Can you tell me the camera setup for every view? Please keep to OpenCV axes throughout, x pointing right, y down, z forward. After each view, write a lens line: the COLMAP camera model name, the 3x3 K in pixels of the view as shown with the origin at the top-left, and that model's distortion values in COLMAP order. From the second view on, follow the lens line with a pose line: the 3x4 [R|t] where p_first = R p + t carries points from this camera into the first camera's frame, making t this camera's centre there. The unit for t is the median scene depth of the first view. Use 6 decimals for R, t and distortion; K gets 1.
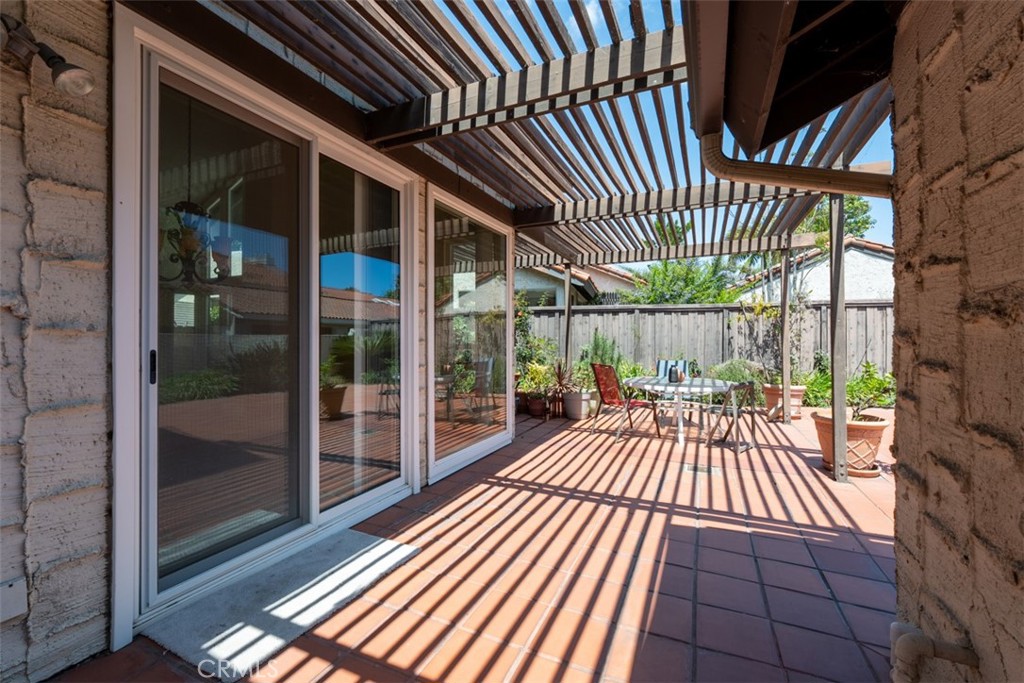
lens RADIAL K [[406.5, 0, 509.7], [0, 406.5, 340.3], [0, 0, 1]] dist [-0.003620, -0.000499]
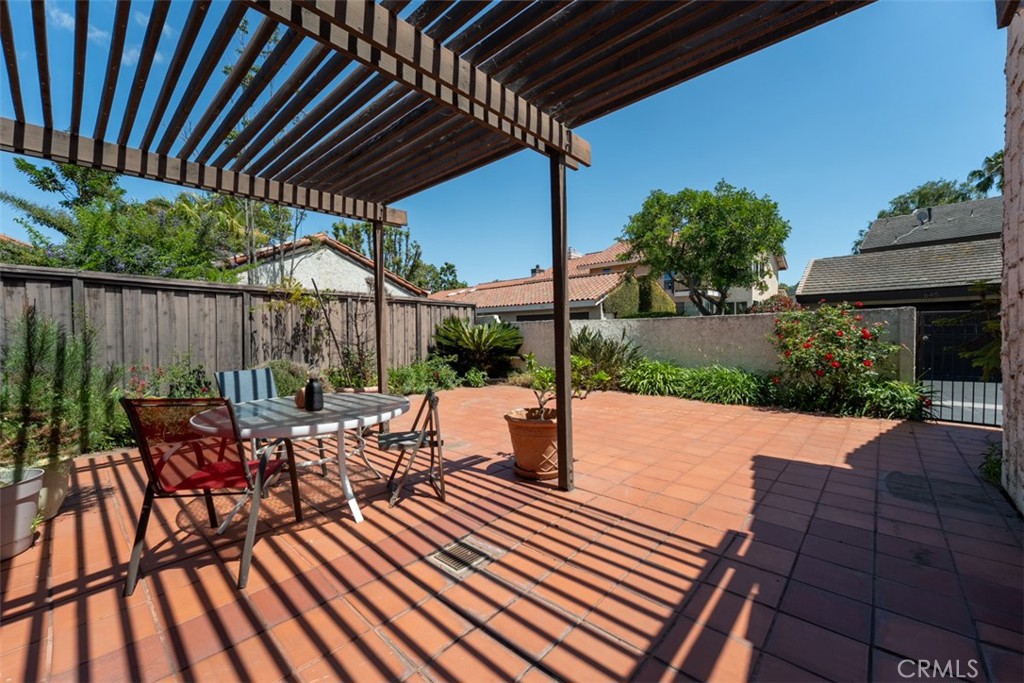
lens RADIAL K [[406.5, 0, 509.7], [0, 406.5, 340.3], [0, 0, 1]] dist [-0.003620, -0.000499]
pose [[0.304025, -0.024698, 0.952344, -0.020639], [0.016290, 0.999652, 0.020725, 0.001700], [-0.952525, 0.009213, 0.304322, 0.329374]]
